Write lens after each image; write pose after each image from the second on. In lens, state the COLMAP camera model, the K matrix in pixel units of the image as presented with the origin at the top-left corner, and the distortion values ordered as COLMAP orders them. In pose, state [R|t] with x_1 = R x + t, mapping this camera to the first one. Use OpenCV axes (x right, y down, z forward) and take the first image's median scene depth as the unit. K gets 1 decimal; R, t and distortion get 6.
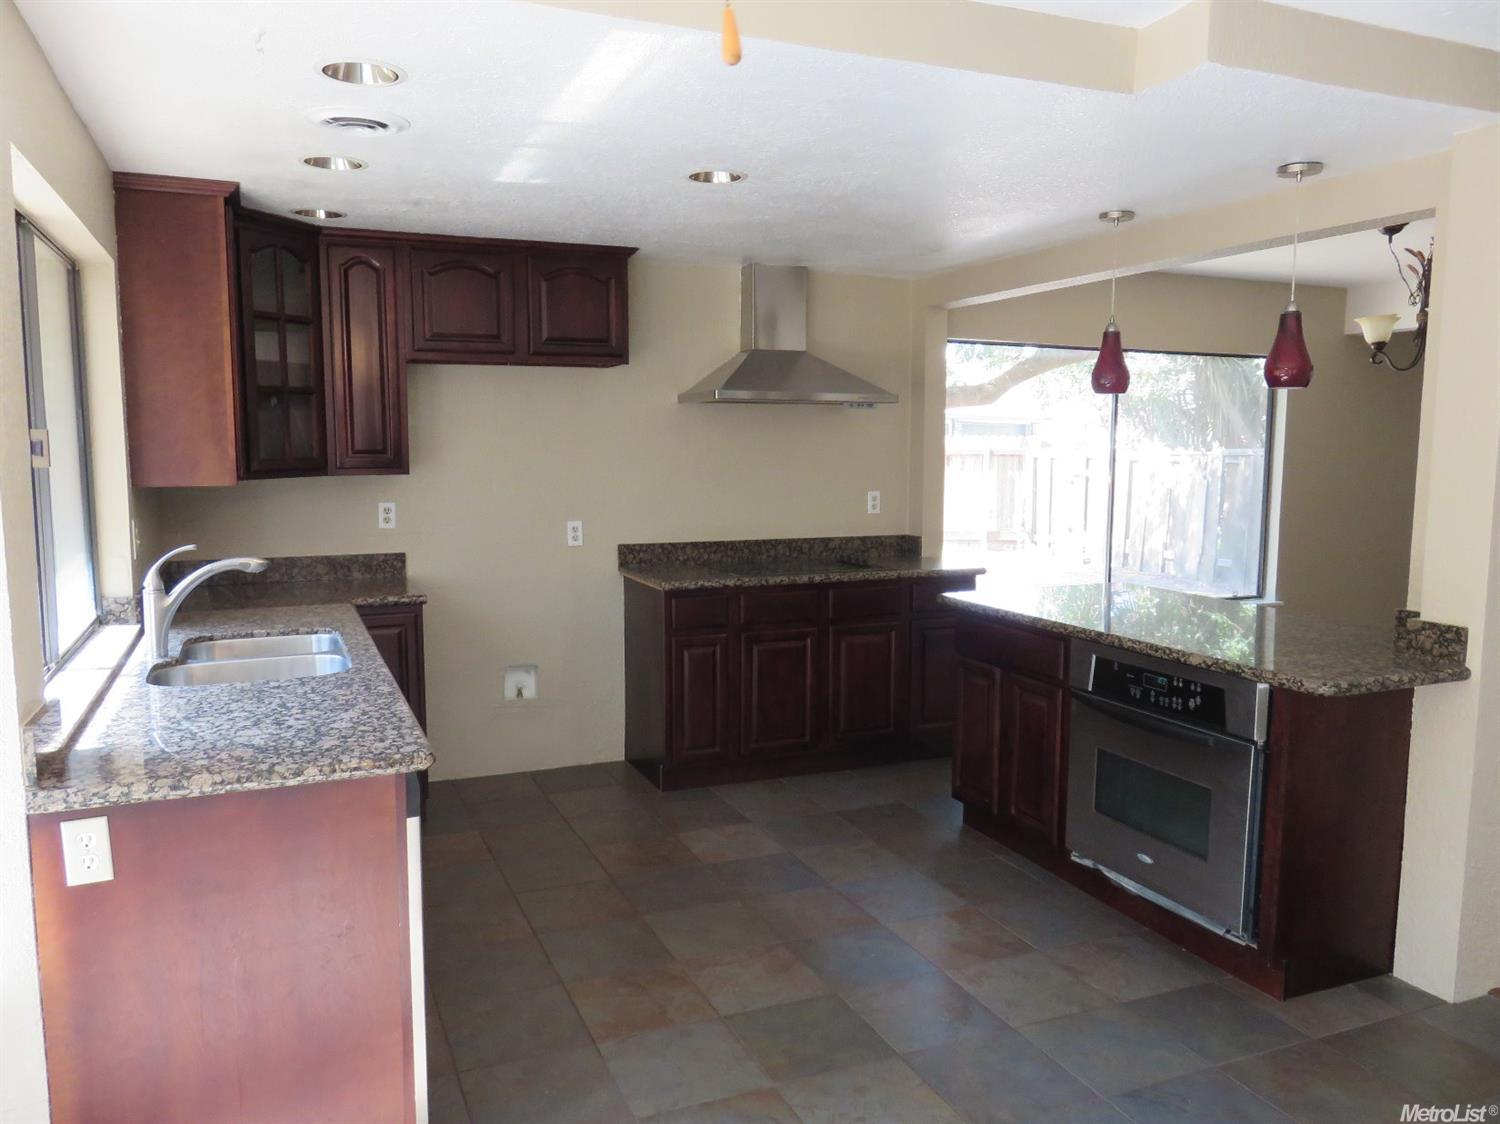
lens RADIAL K [[1129.6, 0, 743.1], [0, 1129.6, 560.1], [0, 0, 1]] dist [-0.004915, 0.001656]
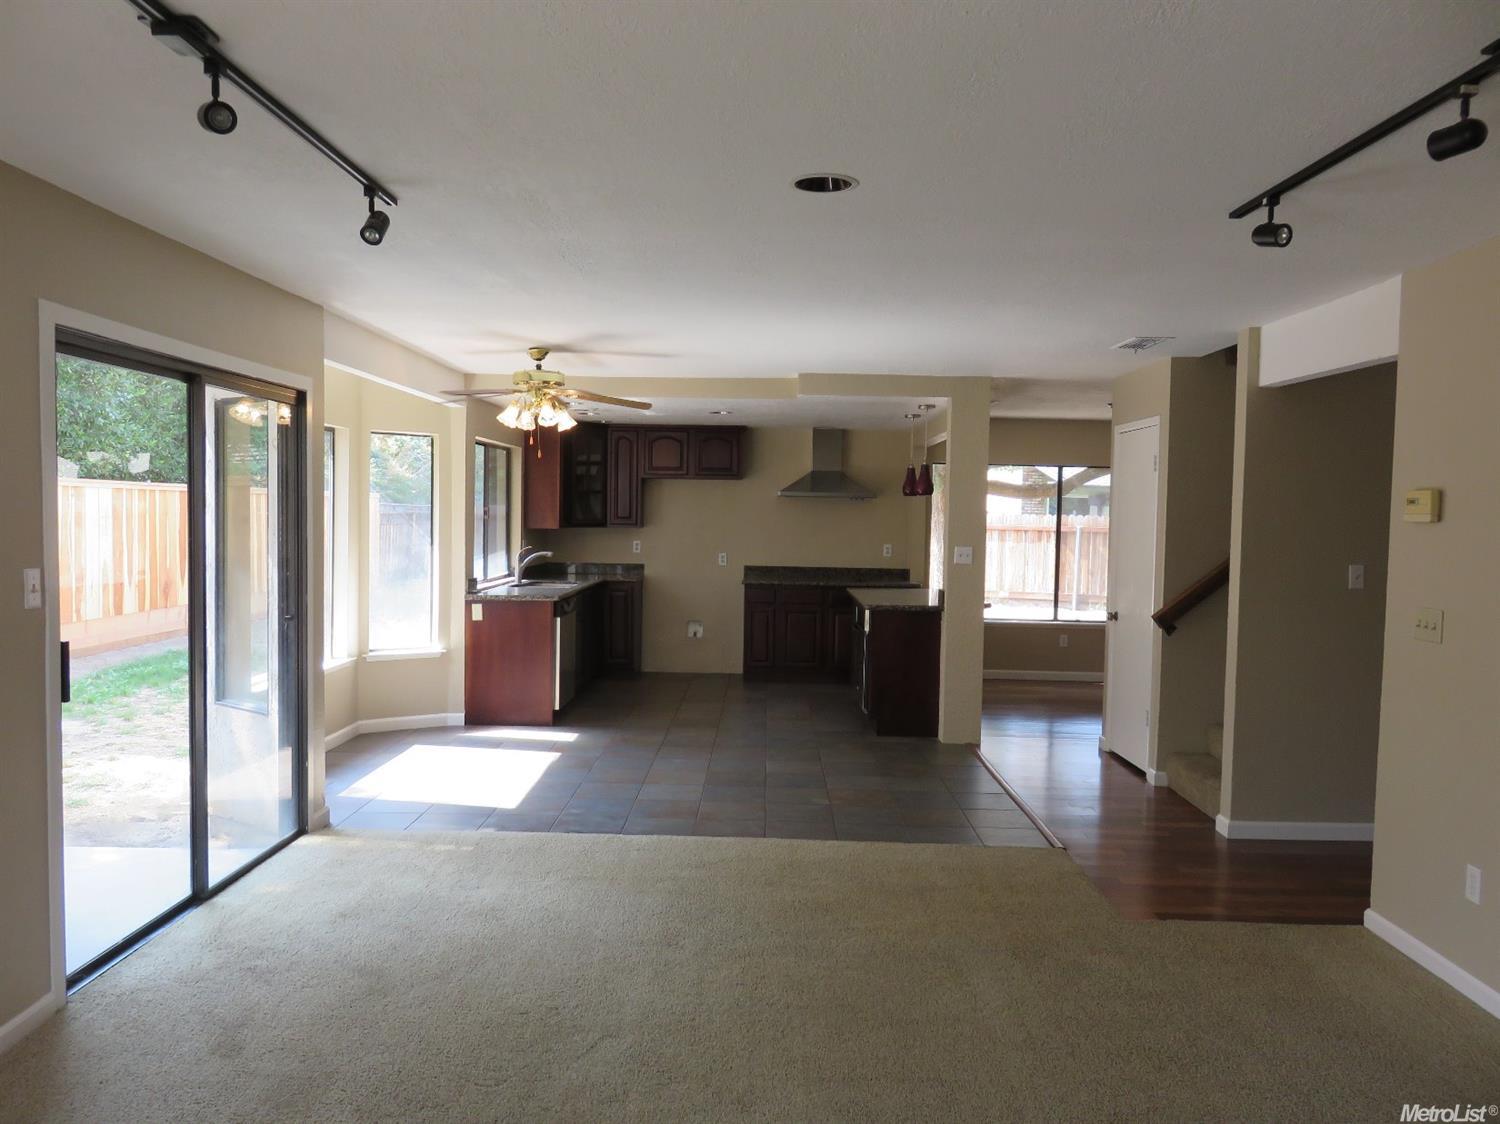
lens RADIAL K [[1129.6, 0, 743.1], [0, 1129.6, 560.1], [0, 0, 1]] dist [-0.004915, 0.001656]
pose [[0.911573, 0.032781, -0.409829, 0.806421], [-0.061256, 0.996519, -0.056543, 0.102969], [0.406549, 0.076648, 0.910408, -0.959527]]
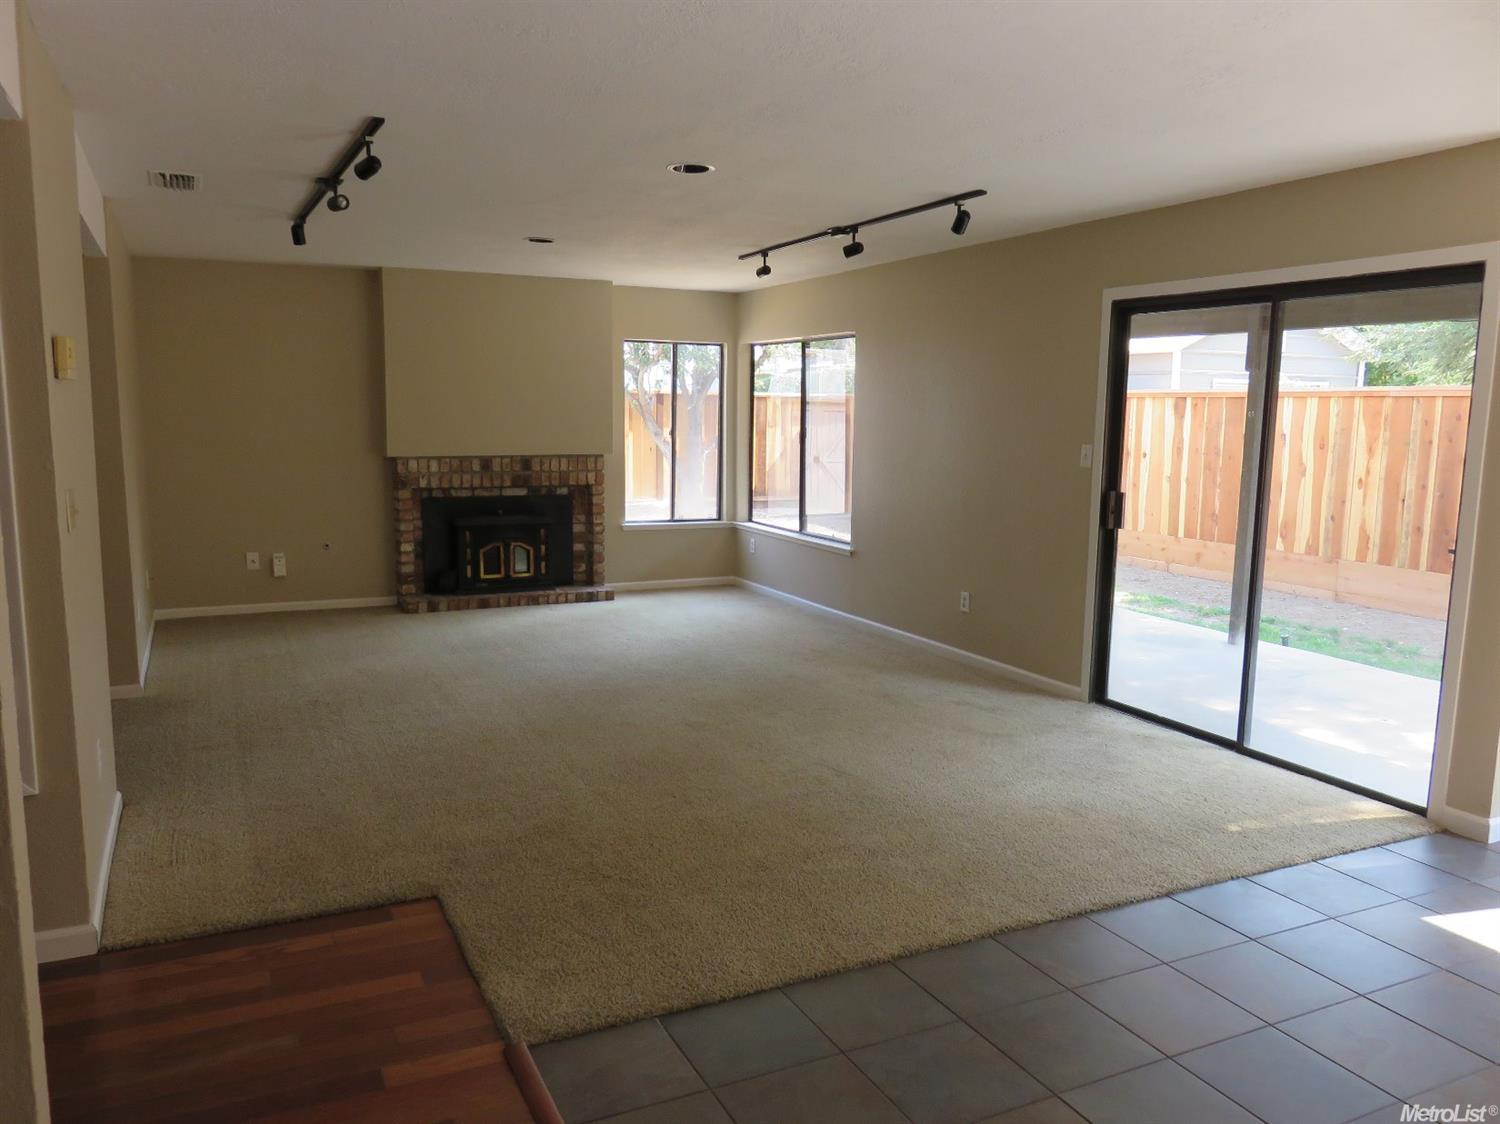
lens RADIAL K [[1117.5, 0, 753.5], [0, 1117.5, 580.8], [0, 0, 1]] dist [-0.001673, 0.000091]
pose [[-0.998311, -0.008022, -0.057545, 0.559443], [-0.022796, 0.965086, 0.260939, -0.072276], [0.053443, 0.261810, -0.963639, 0.698819]]
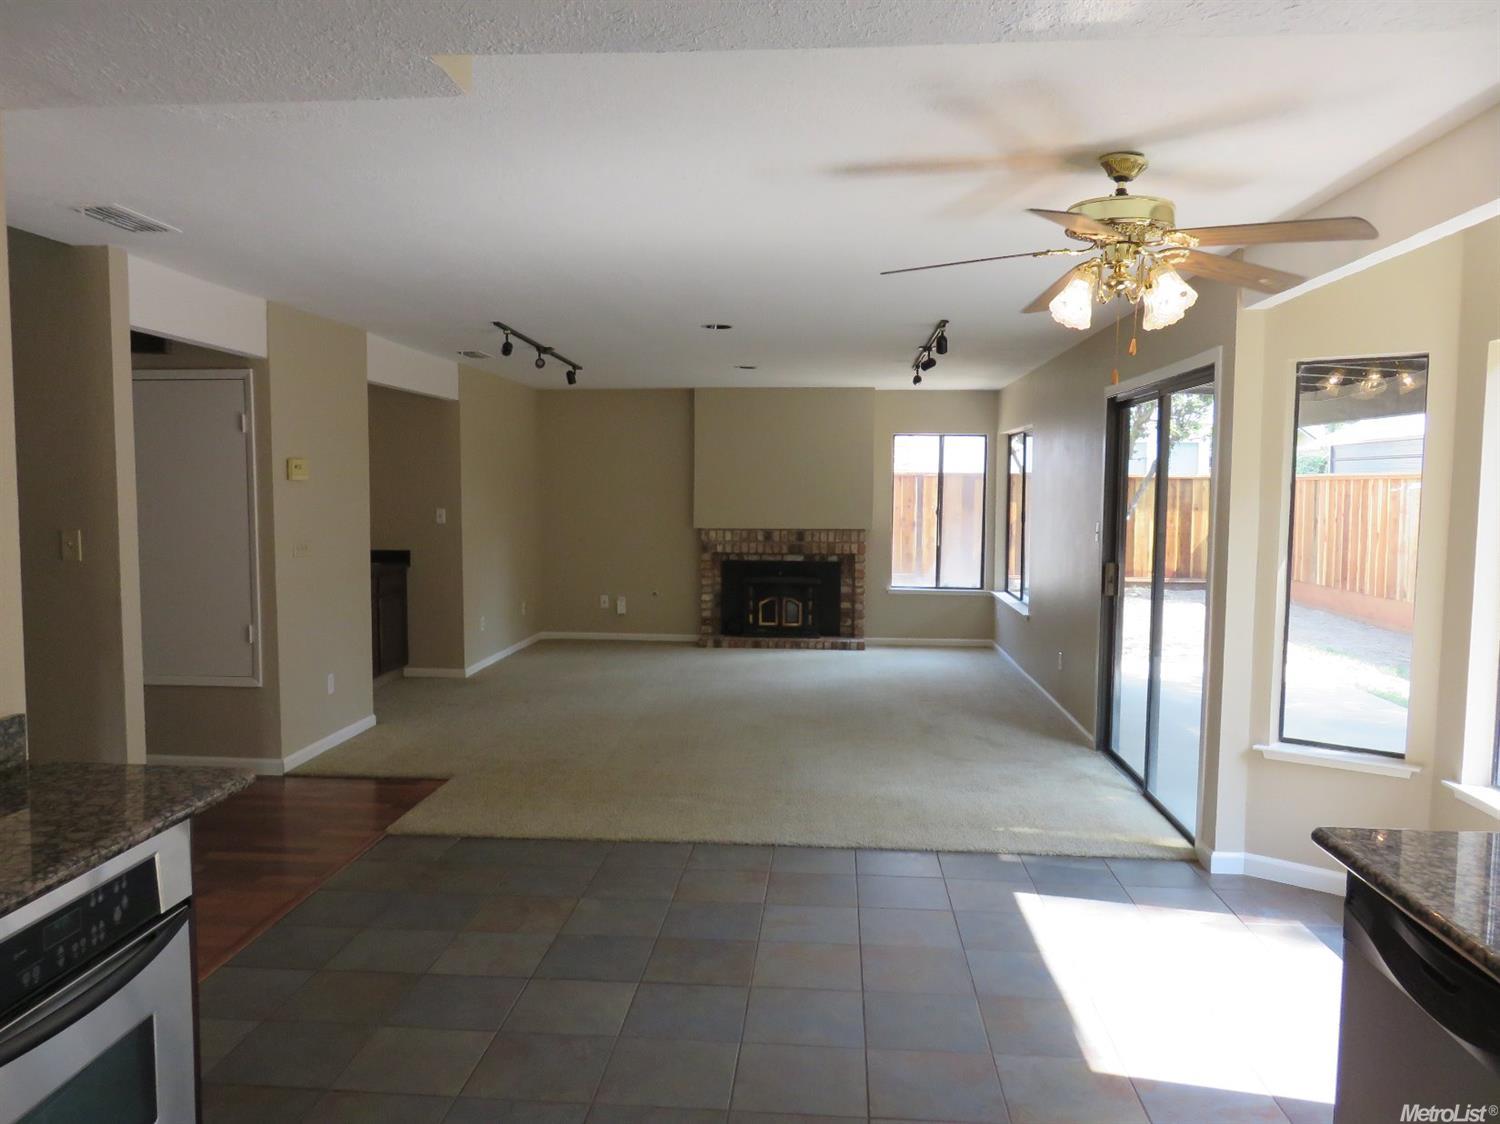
lens RADIAL K [[1117.5, 0, 753.5], [0, 1117.5, 580.8], [0, 0, 1]] dist [-0.001673, 0.000091]
pose [[-0.890085, -0.048087, 0.453250, -0.125231], [0.040325, 0.982211, 0.183398, -0.103583], [-0.454007, 0.181517, -0.872313, 0.919275]]
